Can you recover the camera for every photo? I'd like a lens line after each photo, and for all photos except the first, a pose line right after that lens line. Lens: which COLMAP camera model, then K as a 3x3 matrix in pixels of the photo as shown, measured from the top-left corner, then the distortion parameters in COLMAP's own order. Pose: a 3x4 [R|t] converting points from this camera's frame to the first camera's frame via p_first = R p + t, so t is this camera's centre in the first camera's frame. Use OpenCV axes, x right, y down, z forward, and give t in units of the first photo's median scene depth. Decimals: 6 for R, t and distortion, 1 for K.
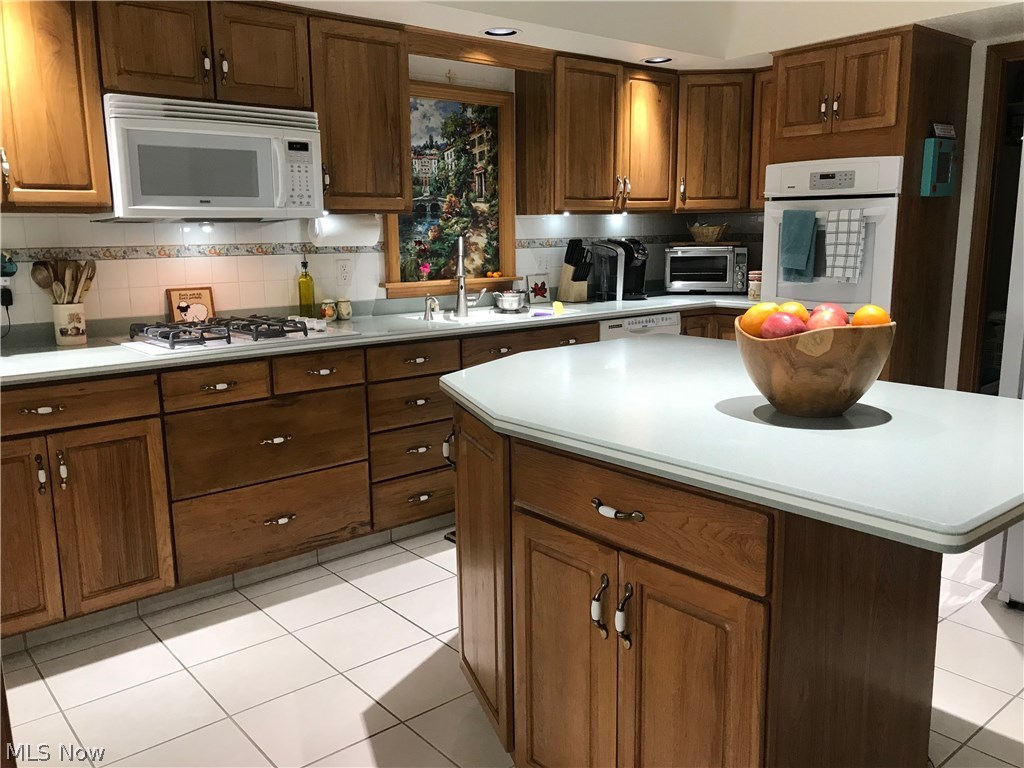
lens RADIAL K [[849.5, 0, 513.0], [0, 849.5, 384.4], [0, 0, 1]] dist [0.015841, -0.026404]
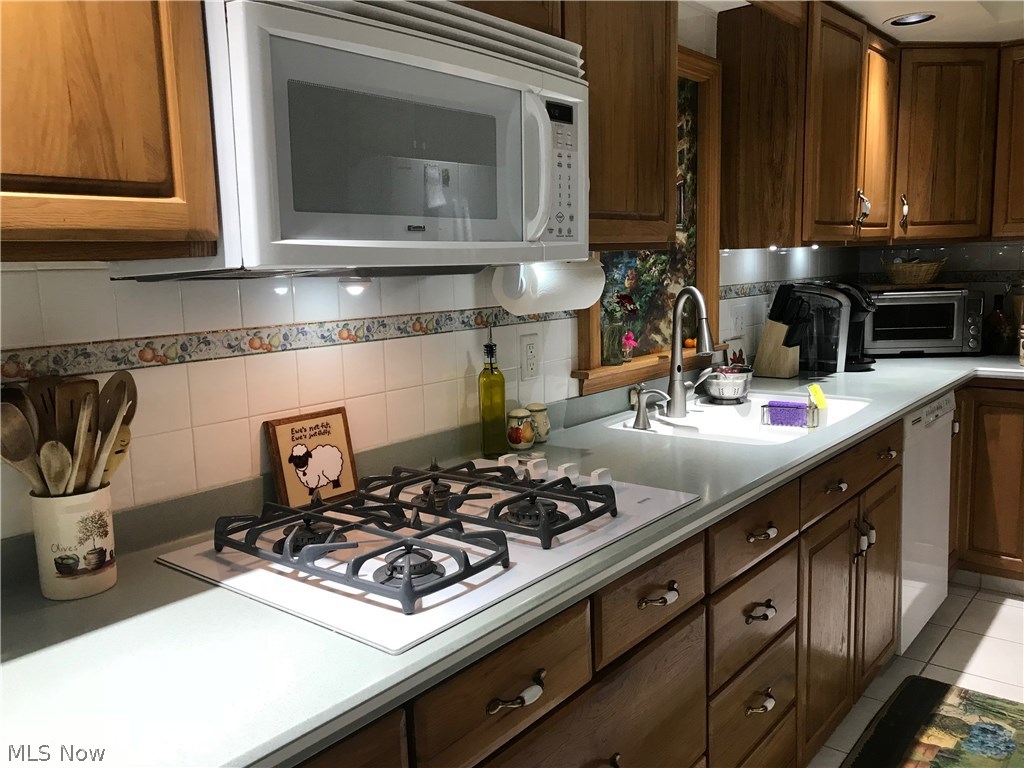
lens RADIAL K [[849.5, 0, 512.2], [0, 849.5, 384.5], [0, 0, 1]] dist [0.015841, -0.026404]
pose [[0.983360, -0.041836, 0.176787, -0.322757], [0.048843, 0.998177, -0.035467, -0.098598], [-0.174981, 0.043512, 0.983610, 0.476508]]
